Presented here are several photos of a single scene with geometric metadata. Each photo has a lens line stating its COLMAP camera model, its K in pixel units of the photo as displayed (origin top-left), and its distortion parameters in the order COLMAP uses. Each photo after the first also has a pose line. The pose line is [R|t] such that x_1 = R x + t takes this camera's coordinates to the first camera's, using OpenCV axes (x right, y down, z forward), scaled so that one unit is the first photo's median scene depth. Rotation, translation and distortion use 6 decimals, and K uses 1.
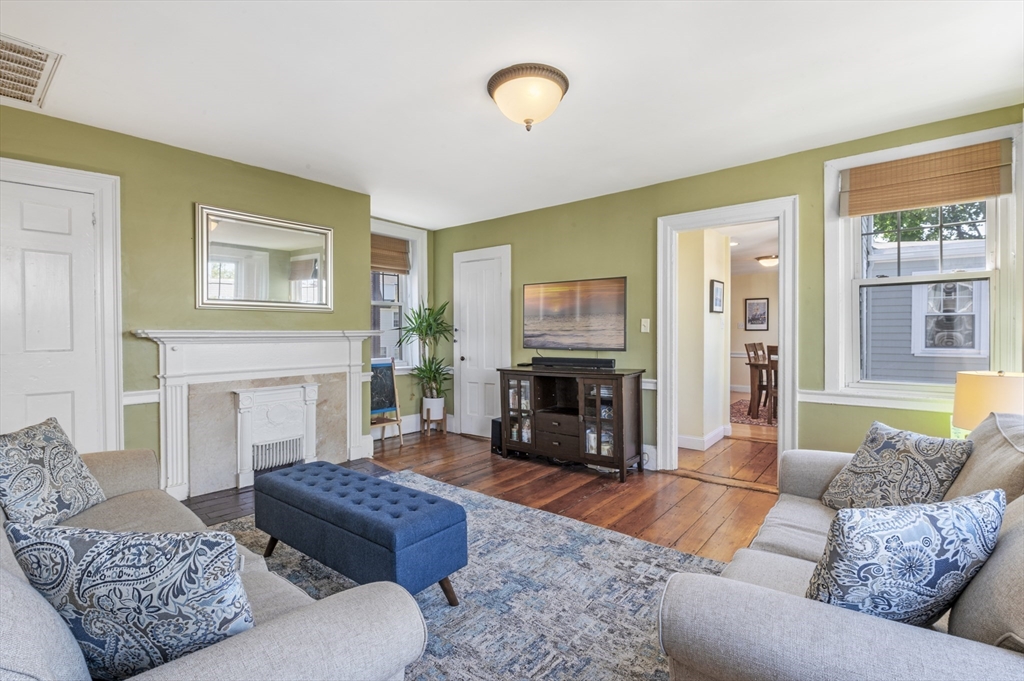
lens RADIAL K [[462.2, 0, 509.8], [0, 462.2, 336.4], [0, 0, 1]] dist [-0.001353, -0.000215]
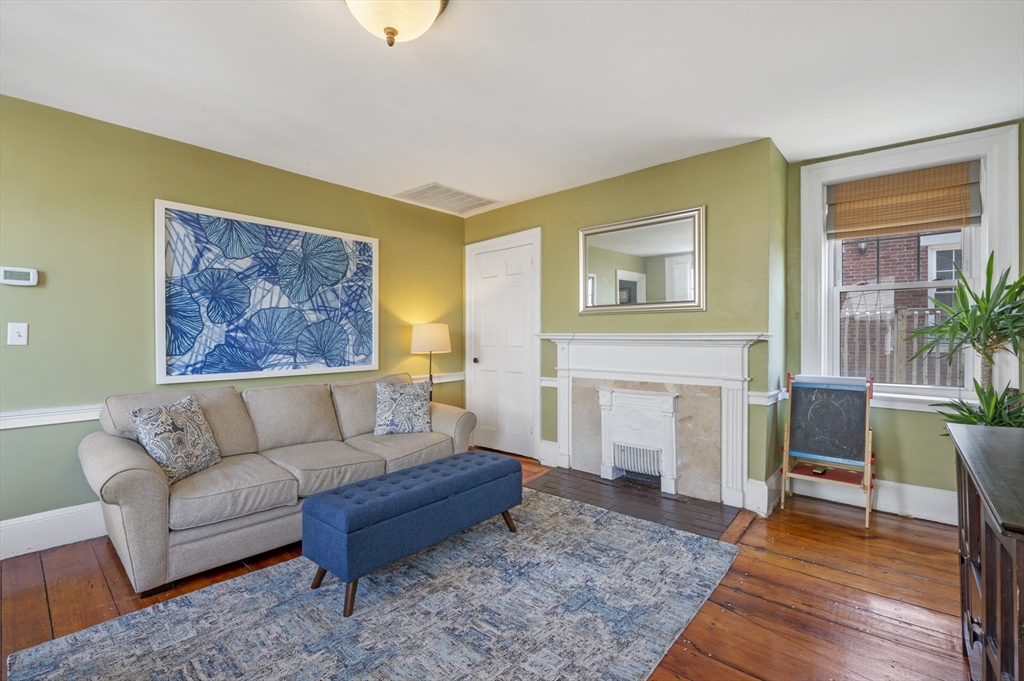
lens RADIAL K [[452.4, 0, 514.2], [0, 452.4, 340.3], [0, 0, 1]] dist [-0.012175, -0.000174]
pose [[-0.017312, 0.008840, -0.999811, 0.570964], [-0.008818, 0.999921, 0.008993, -0.005022], [0.999811, 0.008972, -0.017232, 0.956538]]
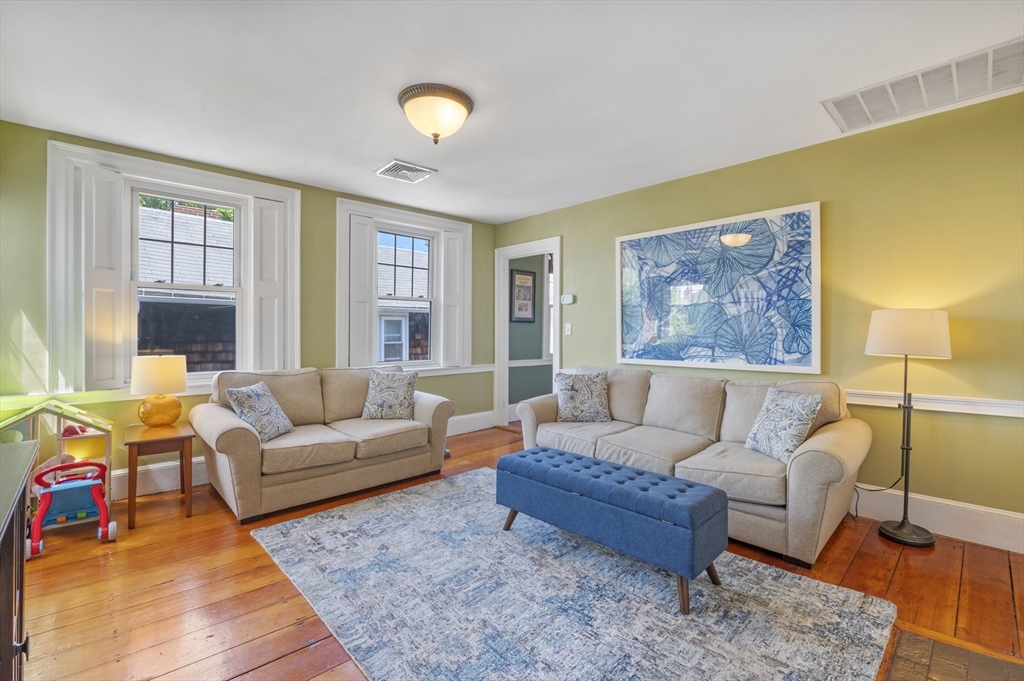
lens RADIAL K [[452.4, 0, 515.1], [0, 452.4, 333.2], [0, 0, 1]] dist [-0.012175, -0.000174]
pose [[-0.992992, 0.001464, 0.118173, -0.213508], [0.003189, 0.999891, 0.014411, -0.010815], [-0.118139, 0.014687, -0.992888, 1.619568]]
